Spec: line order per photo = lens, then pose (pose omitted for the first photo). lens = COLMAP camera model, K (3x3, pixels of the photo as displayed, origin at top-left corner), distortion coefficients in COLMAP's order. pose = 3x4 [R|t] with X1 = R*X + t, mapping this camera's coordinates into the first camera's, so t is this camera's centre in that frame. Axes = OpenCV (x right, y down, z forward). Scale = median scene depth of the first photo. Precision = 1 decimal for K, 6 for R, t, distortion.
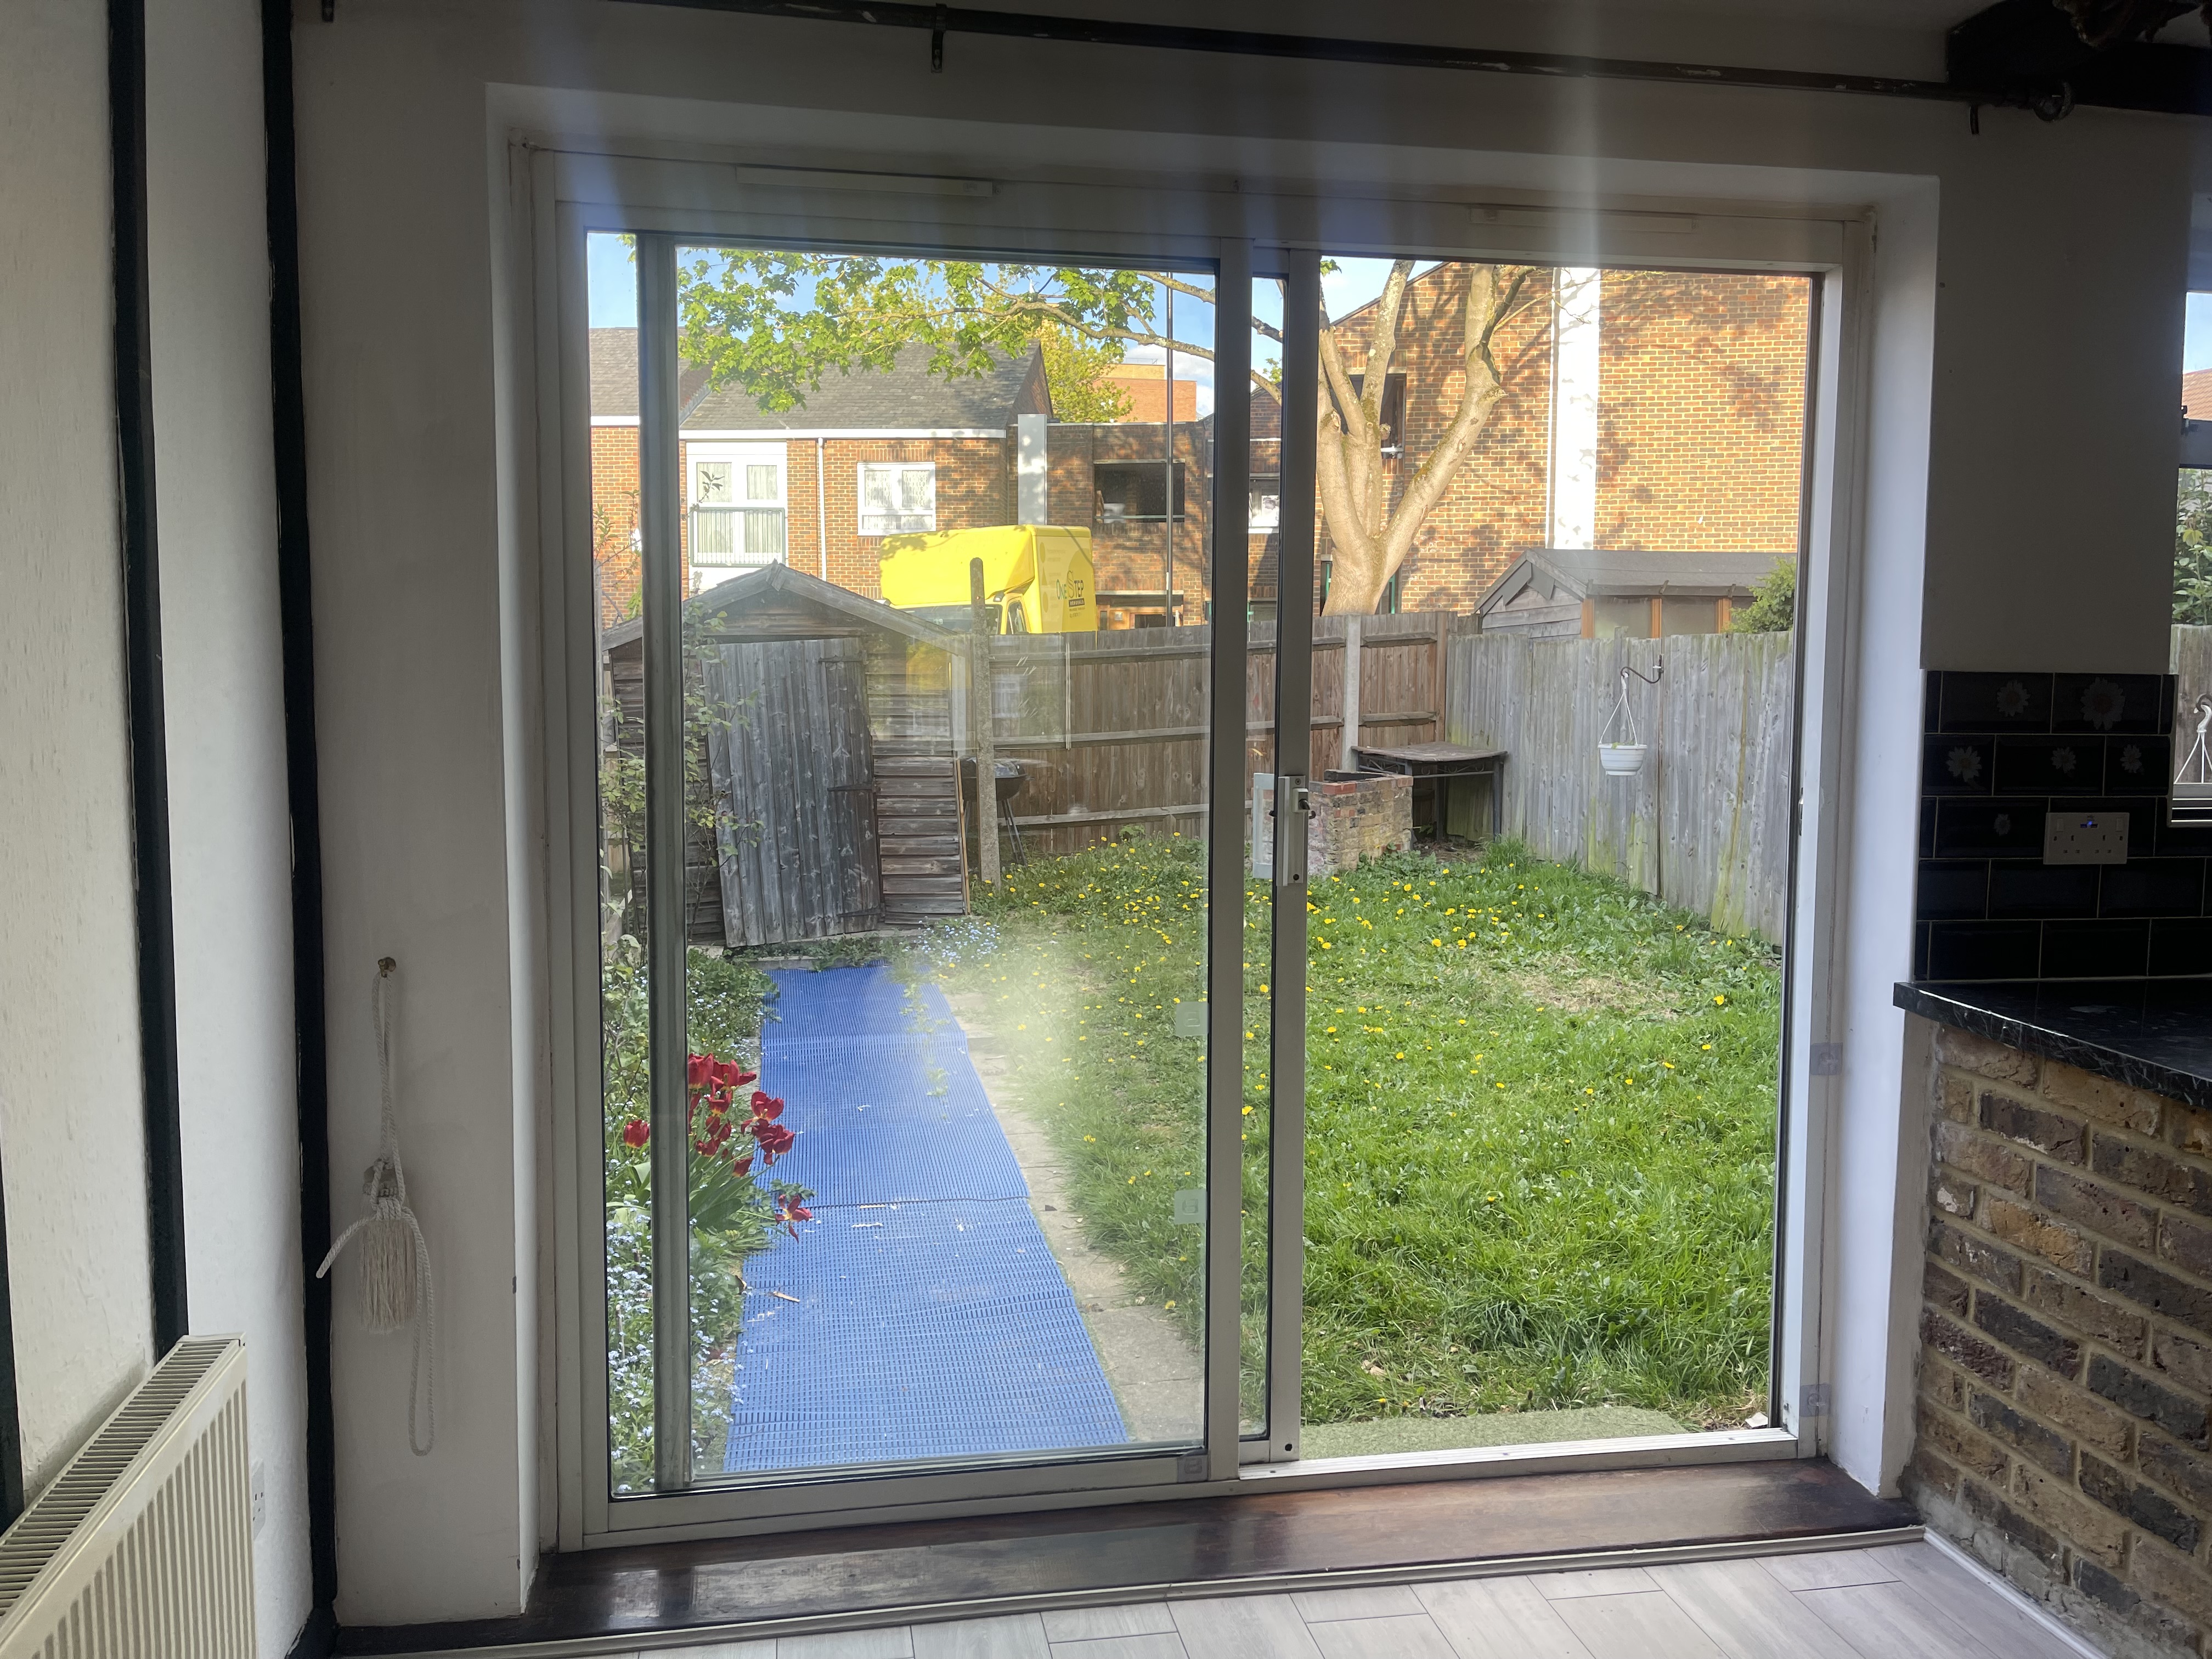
lens RADIAL K [[1659.6, 0, 1116.1], [0, 1659.6, 837.3], [0, 0, 1]] dist [0.052937, -0.073572]
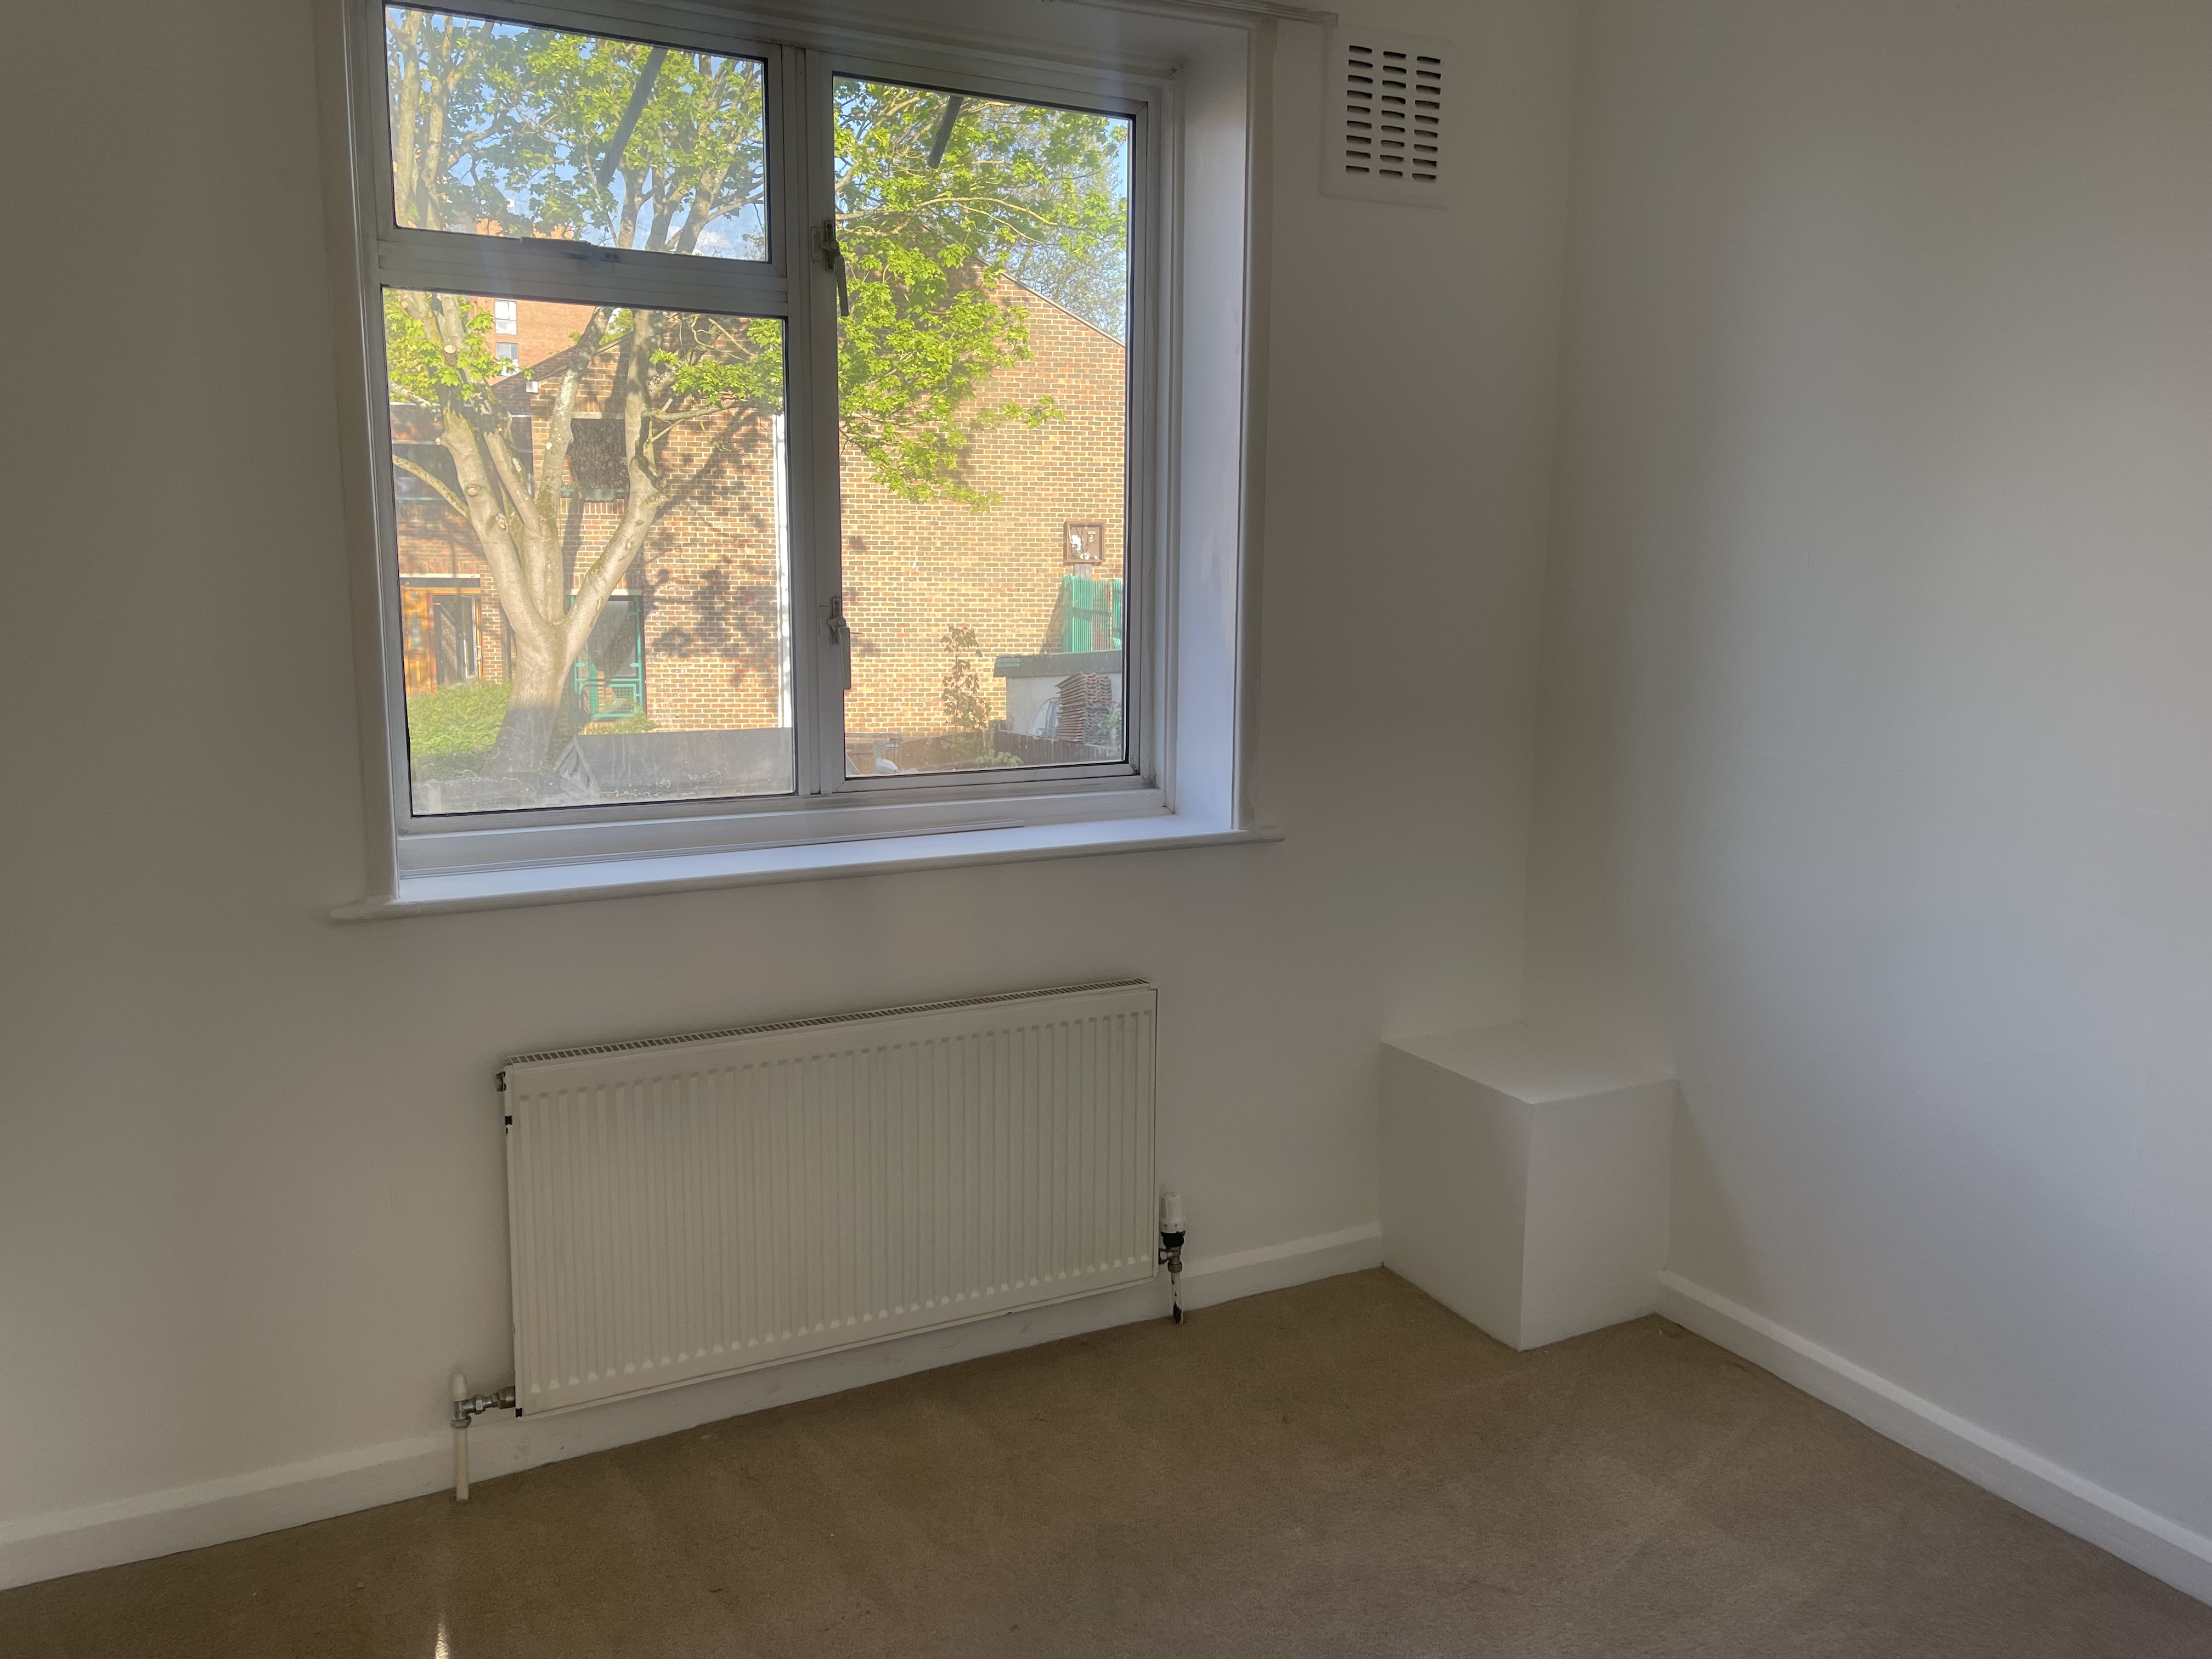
lens RADIAL K [[1659.6, 0, 1105.1], [0, 1659.6, 827.7], [0, 0, 1]] dist [0.052937, -0.073572]
pose [[0.957288, -0.041951, 0.286075, 0.386437], [0.015021, 0.995298, 0.095687, -0.314041], [-0.288744, -0.087303, 0.953418, -0.296583]]
